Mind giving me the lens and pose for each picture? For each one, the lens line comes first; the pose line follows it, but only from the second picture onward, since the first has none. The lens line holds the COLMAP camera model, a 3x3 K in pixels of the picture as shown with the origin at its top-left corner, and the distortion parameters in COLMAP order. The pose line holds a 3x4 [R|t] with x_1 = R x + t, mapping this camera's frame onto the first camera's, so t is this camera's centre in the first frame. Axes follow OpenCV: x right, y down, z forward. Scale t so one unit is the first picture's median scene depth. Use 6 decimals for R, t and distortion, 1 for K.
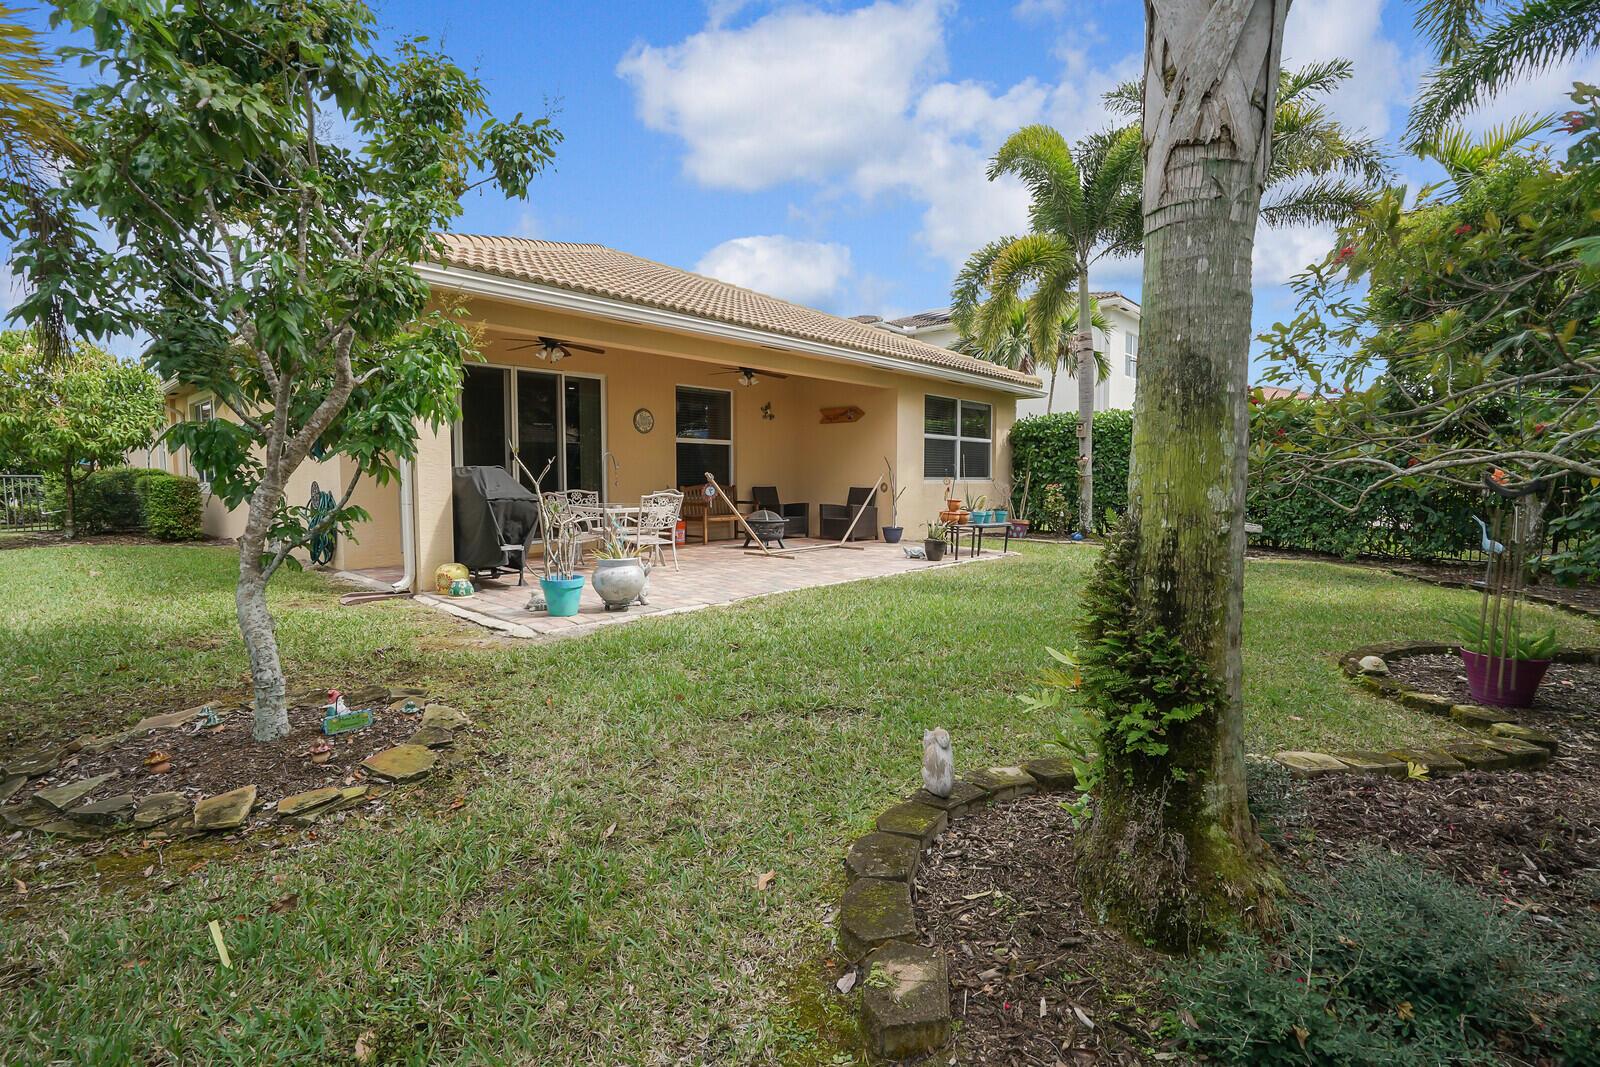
lens RADIAL K [[751.9, 0, 790.2], [0, 751.9, 536.1], [0, 0, 1]] dist [-0.058834, 0.025246]
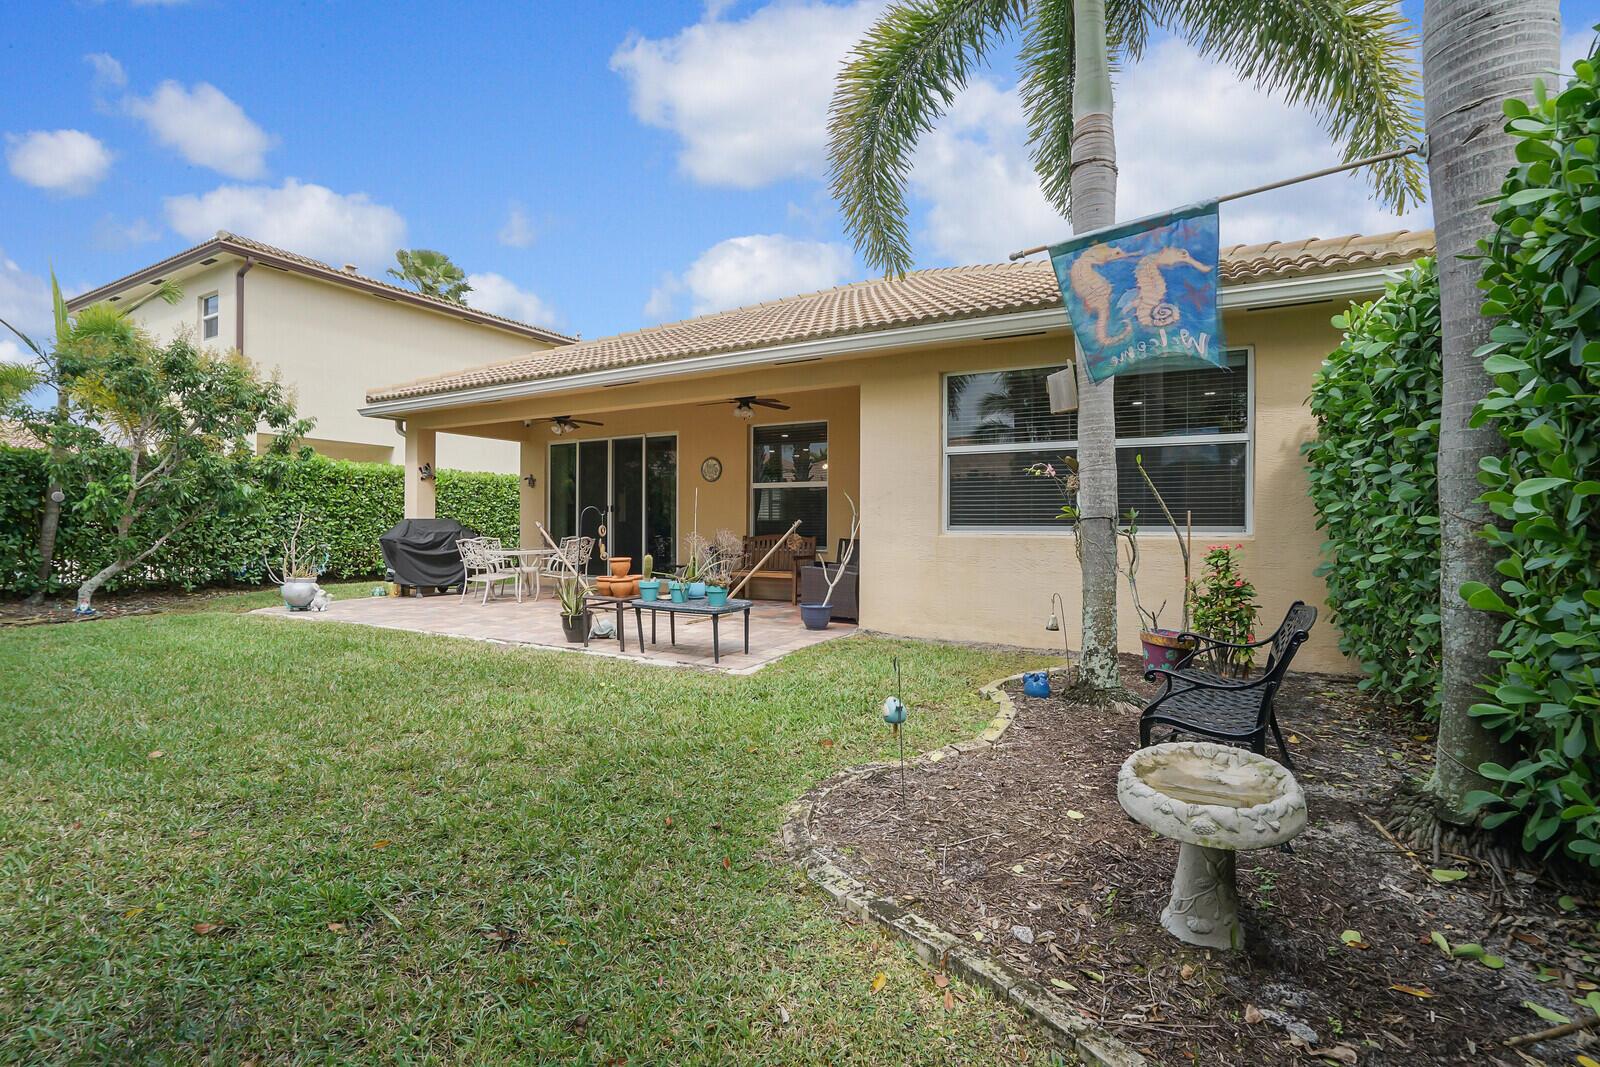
lens RADIAL K [[751.9, 0, 790.2], [0, 751.9, 536.1], [0, 0, 1]] dist [-0.058834, 0.025246]
pose [[0.230416, 0.012399, -0.973013, 0.712118], [-0.071781, 0.997411, -0.004289, -0.062776], [0.970441, 0.070832, 0.230709, 0.792407]]
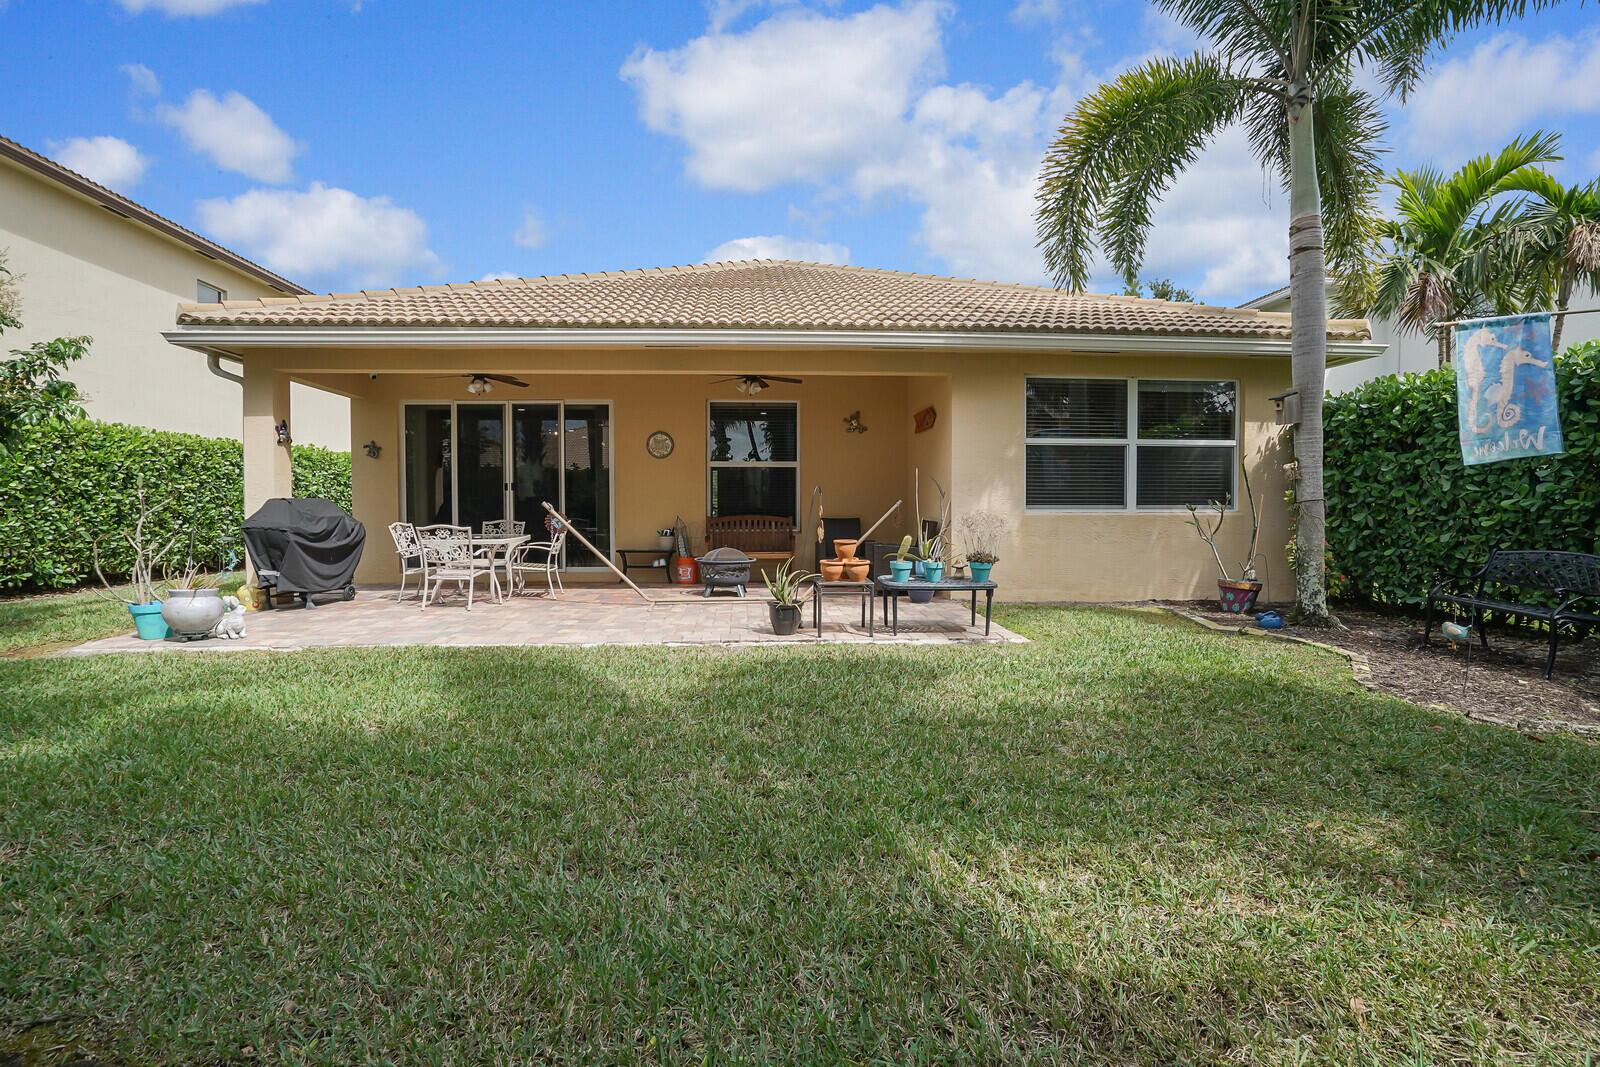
lens RADIAL K [[751.9, 0, 790.2], [0, 751.9, 536.1], [0, 0, 1]] dist [-0.058834, 0.025246]
pose [[0.726351, 0.024711, -0.686879, 0.489396], [-0.046928, 0.998804, -0.013691, -0.035150], [0.685720, 0.042178, 0.726643, 0.409419]]
